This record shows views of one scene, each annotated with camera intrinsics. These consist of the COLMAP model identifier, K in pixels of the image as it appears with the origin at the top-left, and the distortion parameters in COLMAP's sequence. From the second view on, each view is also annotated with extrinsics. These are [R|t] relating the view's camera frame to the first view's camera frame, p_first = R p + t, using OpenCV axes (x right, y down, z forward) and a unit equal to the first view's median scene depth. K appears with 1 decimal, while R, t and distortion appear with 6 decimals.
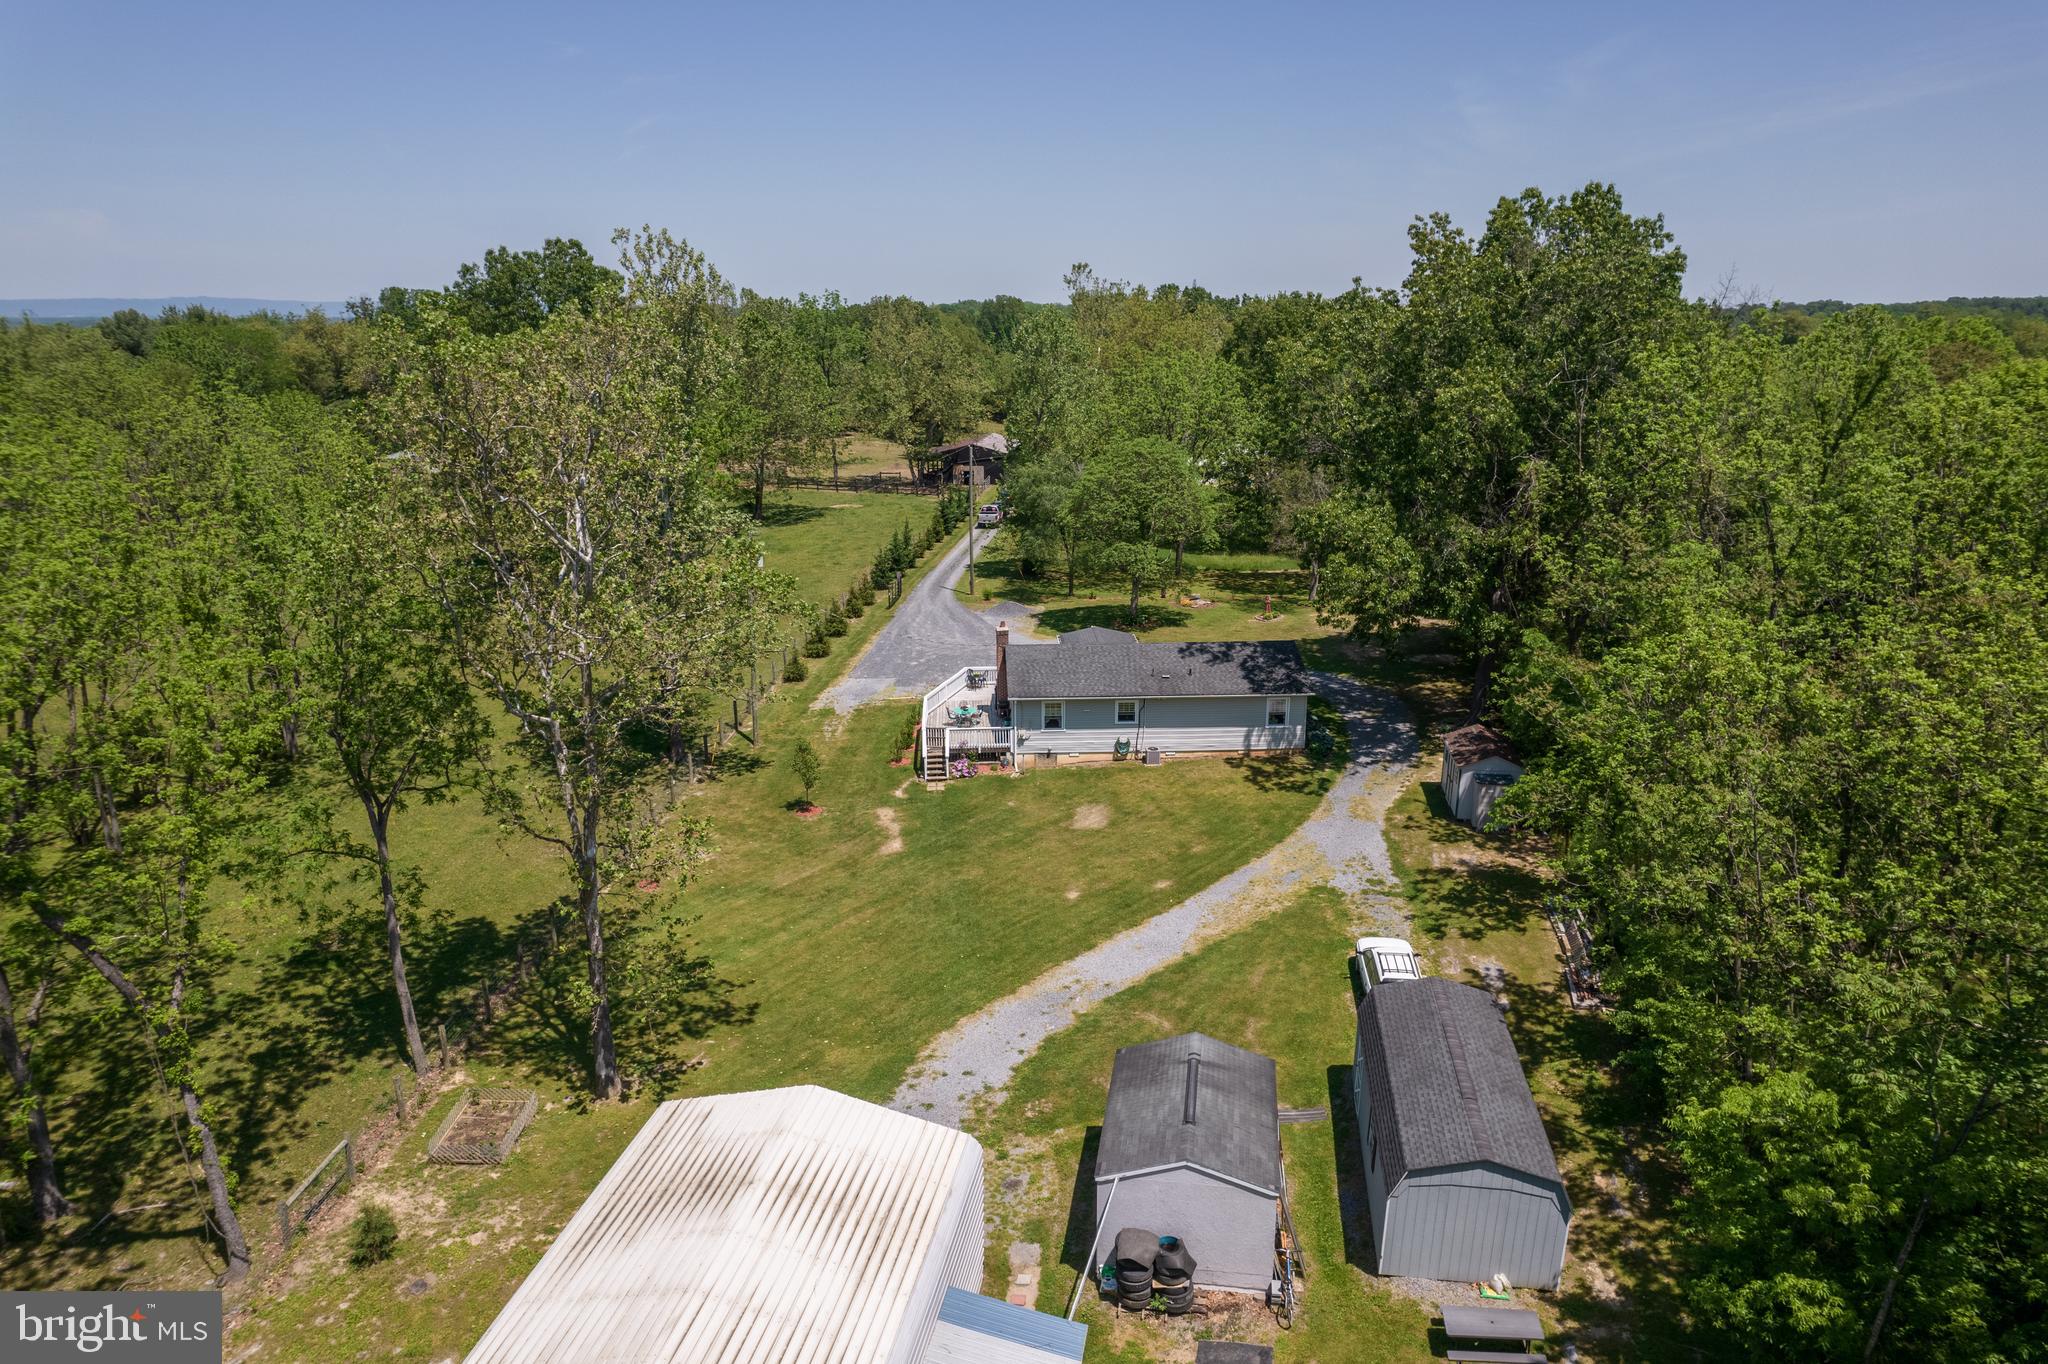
lens RADIAL K [[1310.5, 0, 1027.4], [0, 1310.5, 684.7], [0, 0, 1]] dist [-0.062653, 0.033254]
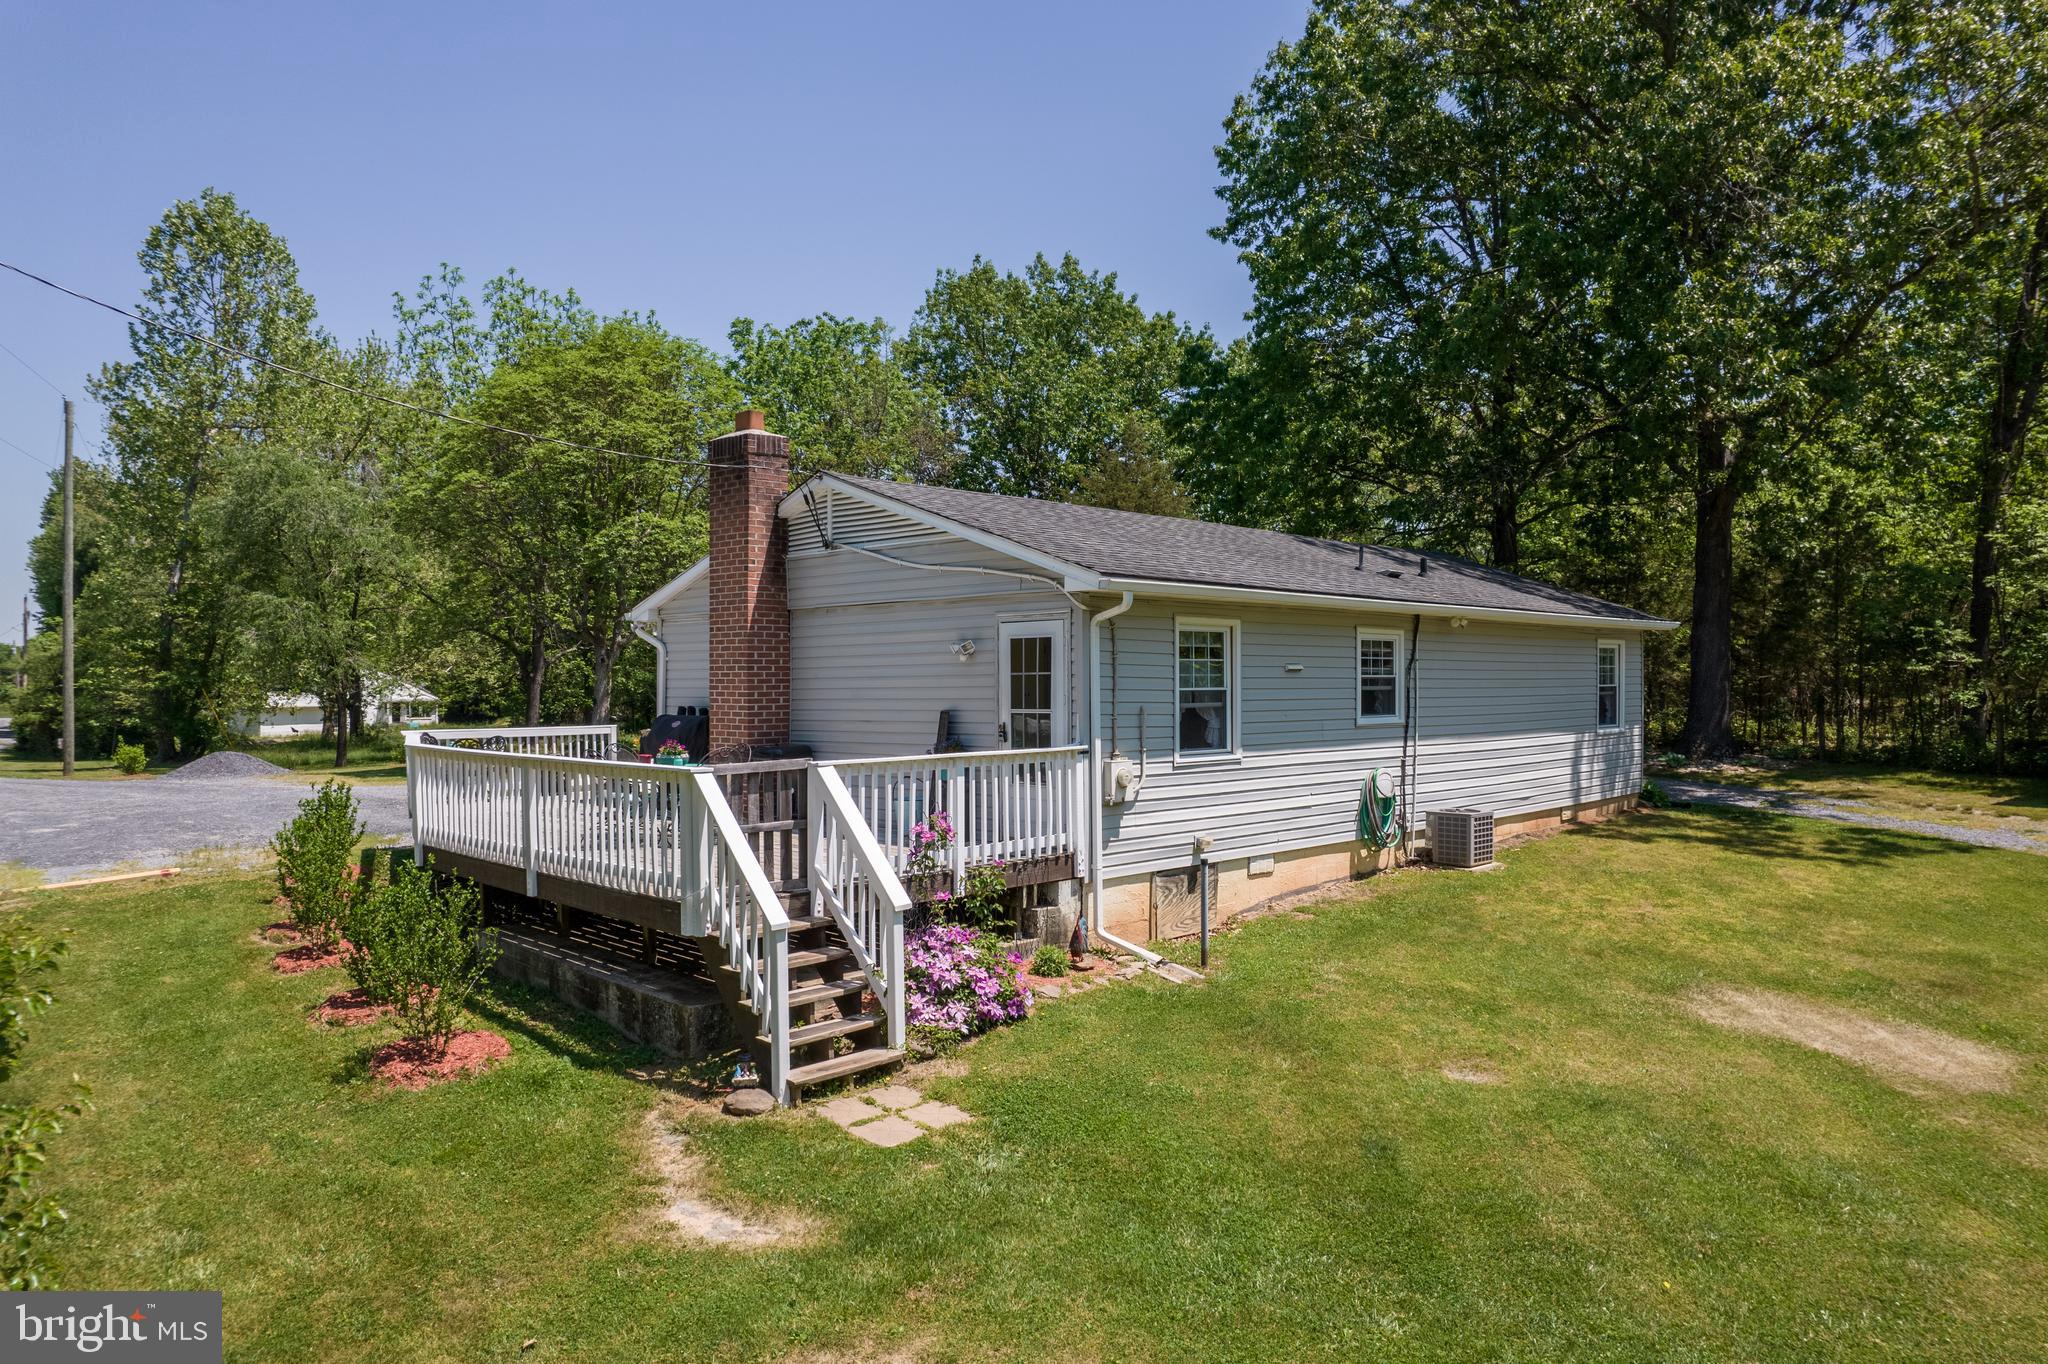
lens RADIAL K [[1310.5, 0, 1027.4], [0, 1310.5, 684.7], [0, 0, 1]] dist [-0.062653, 0.033254]
pose [[0.738621, 0.004582, 0.674105, -0.151679], [0.182047, 0.961468, -0.206005, 0.063044], [-0.649075, 0.274878, 0.709327, 0.858047]]
